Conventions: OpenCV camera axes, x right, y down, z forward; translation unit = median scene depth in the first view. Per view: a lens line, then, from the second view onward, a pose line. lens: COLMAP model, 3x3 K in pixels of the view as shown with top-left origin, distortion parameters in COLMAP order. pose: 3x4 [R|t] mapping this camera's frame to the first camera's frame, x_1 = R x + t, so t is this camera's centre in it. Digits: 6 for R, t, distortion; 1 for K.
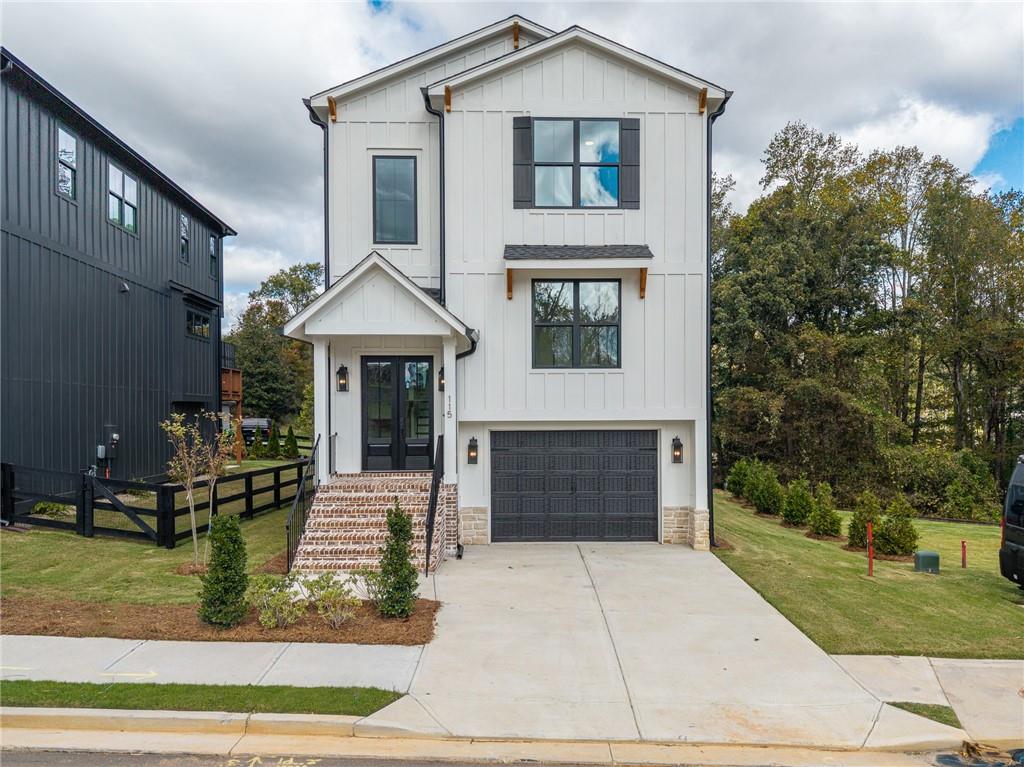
lens RADIAL K [[738.8, 0, 512.6], [0, 738.8, 402.9], [0, 0, 1]] dist [0.022163, -0.000612]
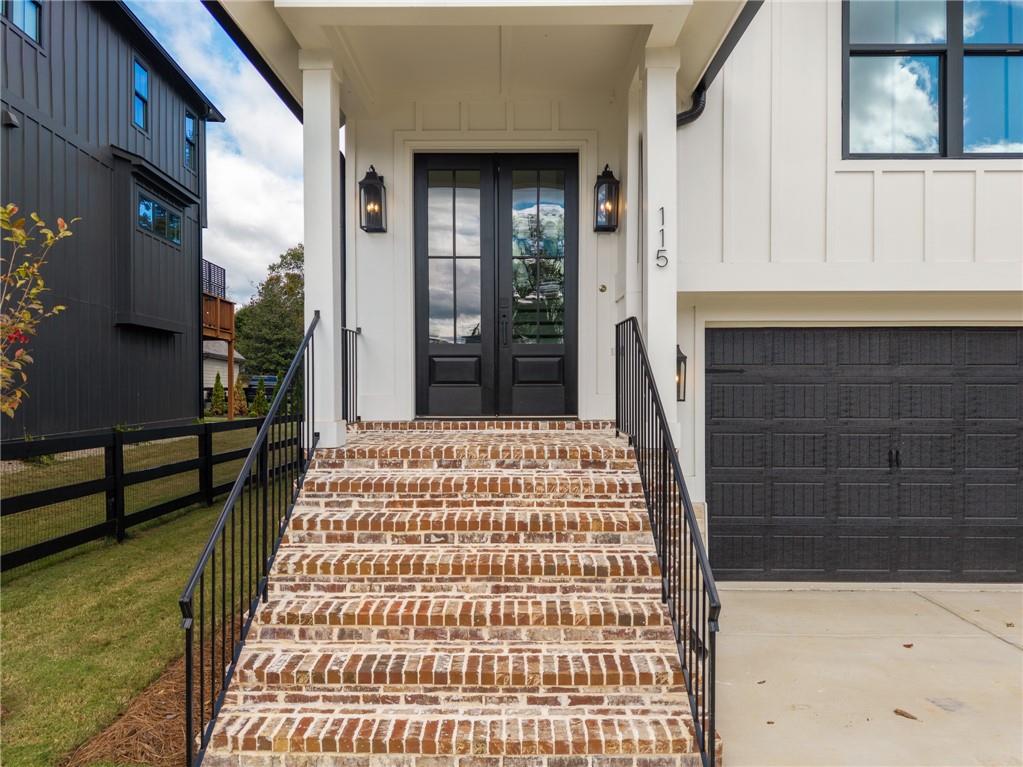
lens RADIAL K [[695.4, 0, 471.4], [0, 695.4, 379.2], [0, 0, 1]] dist [0.018172, -0.000527]
pose [[0.998110, 0.002859, -0.061387, -0.152702], [-0.002249, 0.999948, 0.009993, 0.068860], [0.061412, -0.009836, 0.998064, 0.617642]]
